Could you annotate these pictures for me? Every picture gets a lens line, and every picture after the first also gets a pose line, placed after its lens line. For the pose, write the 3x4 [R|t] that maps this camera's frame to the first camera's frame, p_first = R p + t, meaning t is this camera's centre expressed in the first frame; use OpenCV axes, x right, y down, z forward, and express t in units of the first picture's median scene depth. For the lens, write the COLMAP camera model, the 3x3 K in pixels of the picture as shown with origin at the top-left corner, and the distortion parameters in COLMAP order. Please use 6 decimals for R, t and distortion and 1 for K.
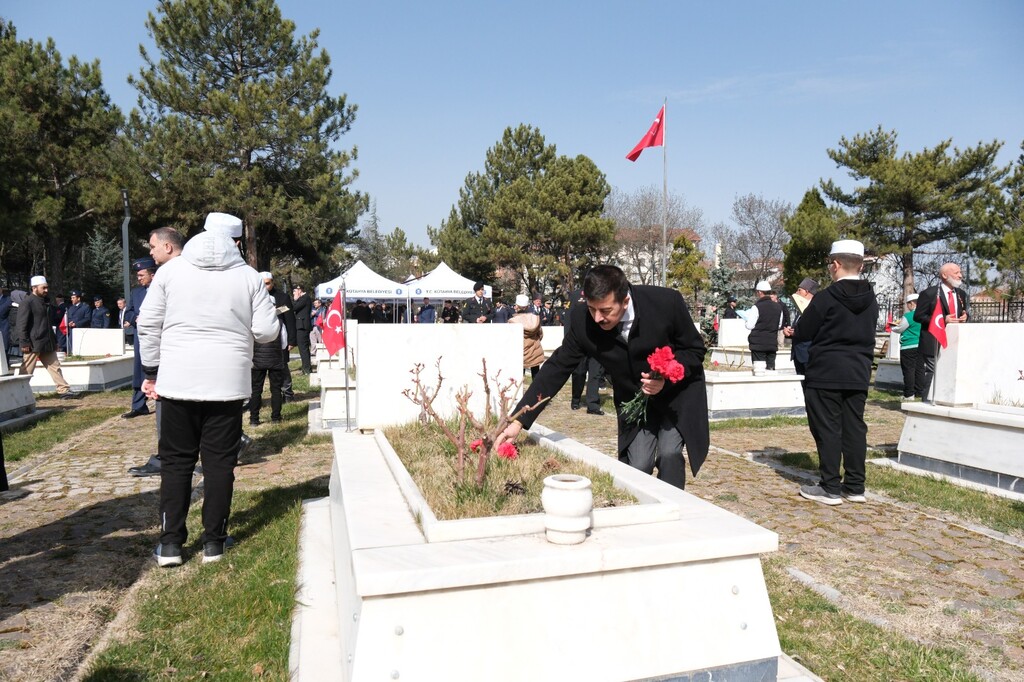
lens RADIAL K [[697.4, 0, 505.1], [0, 697.4, 343.7], [0, 0, 1]] dist [-0.017042, -0.002390]
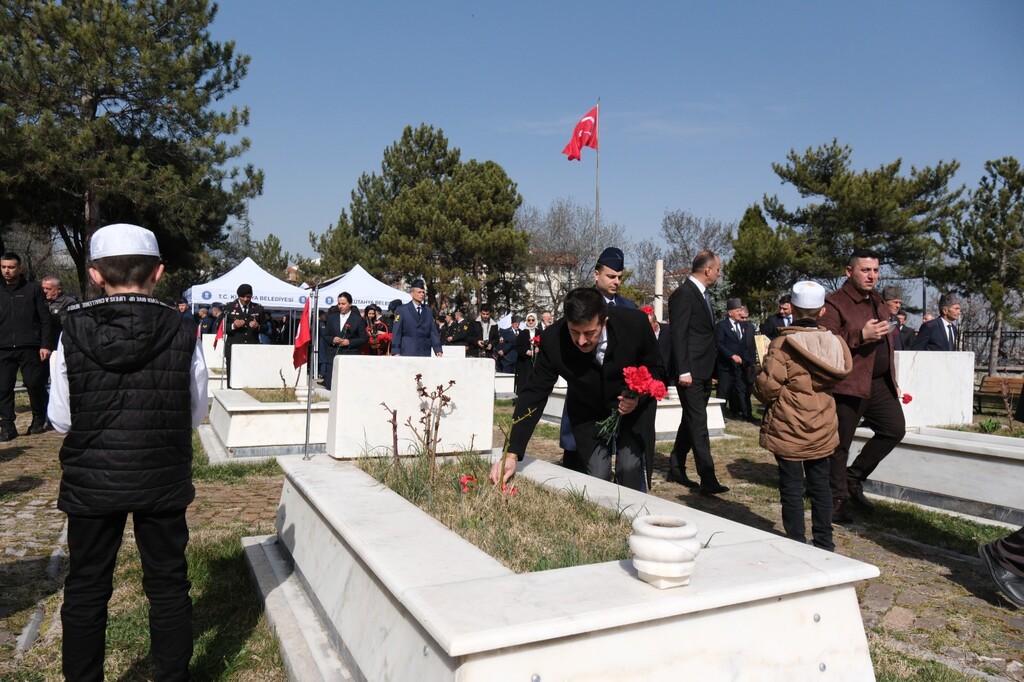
lens RADIAL K [[697.4, 0, 505.1], [0, 697.4, 343.7], [0, 0, 1]] dist [-0.017042, -0.002390]
pose [[0.981859, 0.018906, 0.188667, -0.057415], [-0.013126, 0.999407, -0.031835, -0.004179], [-0.189157, 0.028781, 0.981525, 0.157811]]
